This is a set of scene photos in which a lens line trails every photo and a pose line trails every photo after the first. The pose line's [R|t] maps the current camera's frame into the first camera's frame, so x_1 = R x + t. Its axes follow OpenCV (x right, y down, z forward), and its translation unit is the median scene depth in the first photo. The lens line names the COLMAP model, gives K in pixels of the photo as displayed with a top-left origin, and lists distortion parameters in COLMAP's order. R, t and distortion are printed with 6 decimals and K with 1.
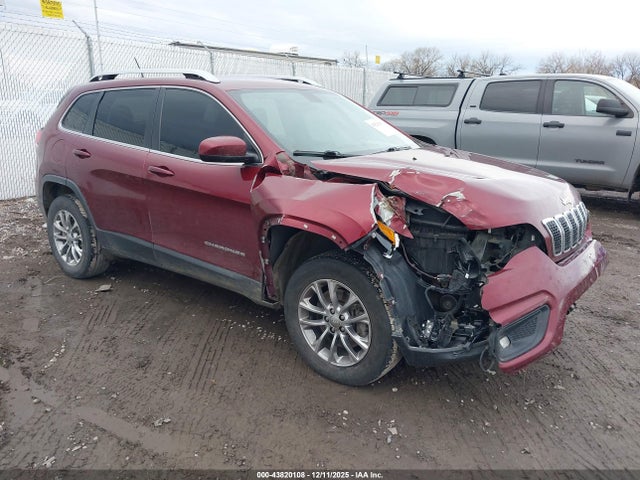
lens RADIAL K [[494.8, 0, 320.0], [0, 494.8, 240.0], [0, 0, 1]] dist [0.076302, -0.113356]
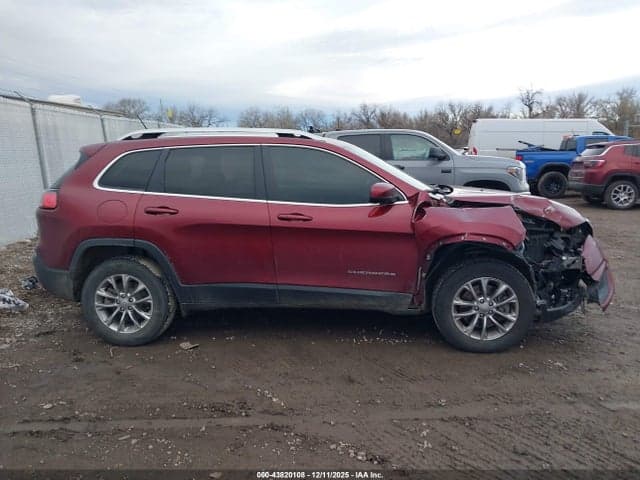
lens RADIAL K [[501.3, 0, 311.6], [0, 501.3, 240.9], [0, 0, 1]] dist [0.003425, -0.004856]
pose [[0.856202, -0.112548, 0.504233, -1.081636], [0.159421, 0.985911, -0.050640, -0.026353], [-0.491429, 0.123743, 0.862082, 0.010857]]
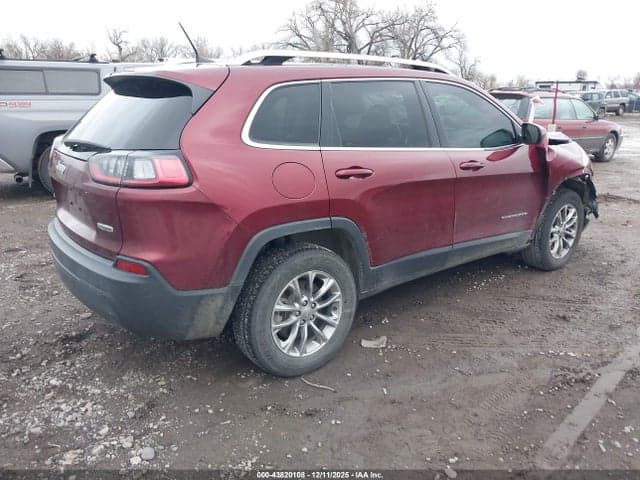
lens RADIAL K [[511.5, 0, 319.6], [0, 511.5, 233.1], [0, 0, 1]] dist [0.003322, 0.001458]
pose [[0.250390, -0.262639, 0.931840, -1.757465], [0.251691, 0.947065, 0.199299, -0.368808], [-0.934856, 0.184633, 0.303239, 1.257600]]
